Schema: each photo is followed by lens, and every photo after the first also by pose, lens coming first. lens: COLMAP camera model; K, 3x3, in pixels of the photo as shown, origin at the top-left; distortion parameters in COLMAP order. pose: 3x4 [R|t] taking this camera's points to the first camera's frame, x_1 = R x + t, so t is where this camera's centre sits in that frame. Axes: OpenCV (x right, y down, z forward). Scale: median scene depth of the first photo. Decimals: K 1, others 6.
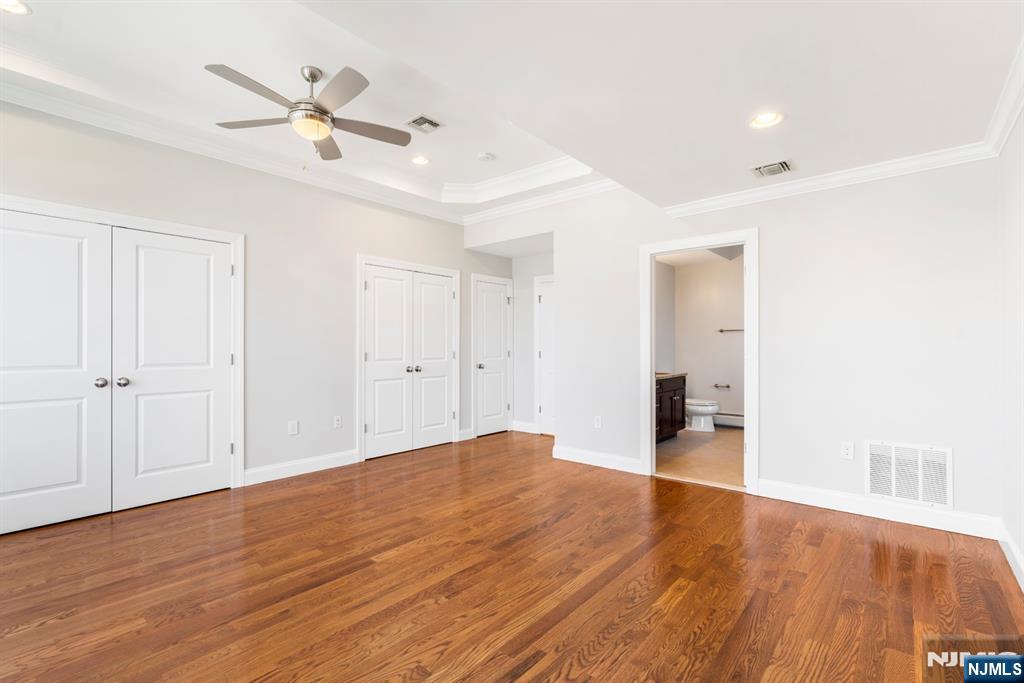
lens RADIAL K [[463.4, 0, 512.5], [0, 463.4, 340.3], [0, 0, 1]] dist [-0.004745, 0.001116]
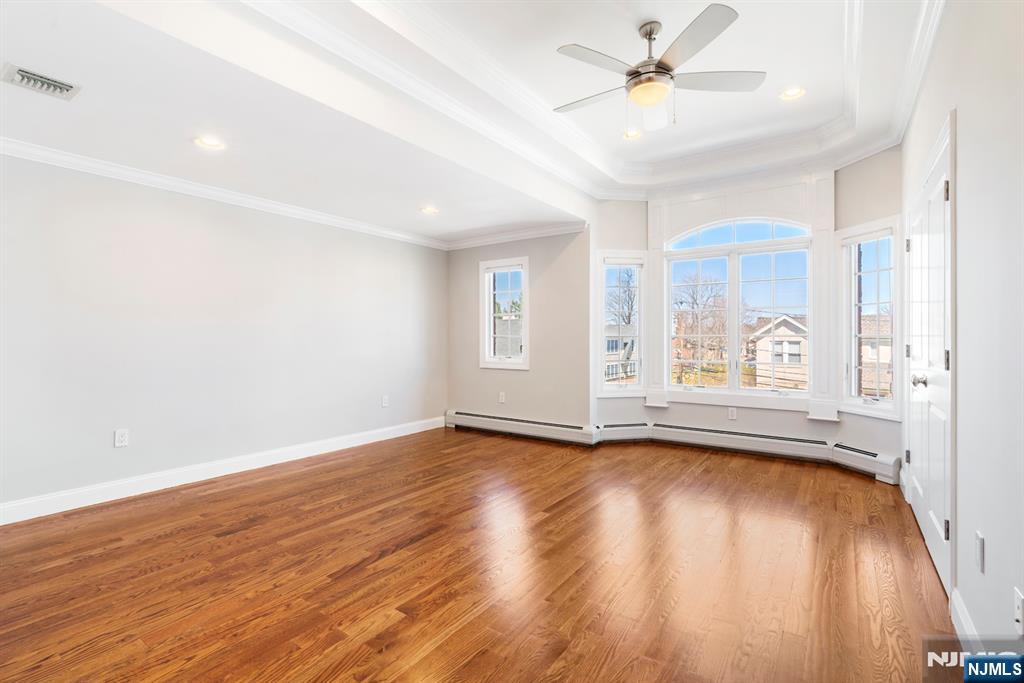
lens RADIAL K [[463.4, 0, 511.1], [0, 463.4, 342.9], [0, 0, 1]] dist [-0.004745, 0.001116]
pose [[-0.995391, 0.005409, -0.095746, -0.092861], [0.005956, 0.999968, -0.005425, 0.034874], [0.095714, -0.005970, -0.995391, 2.113058]]
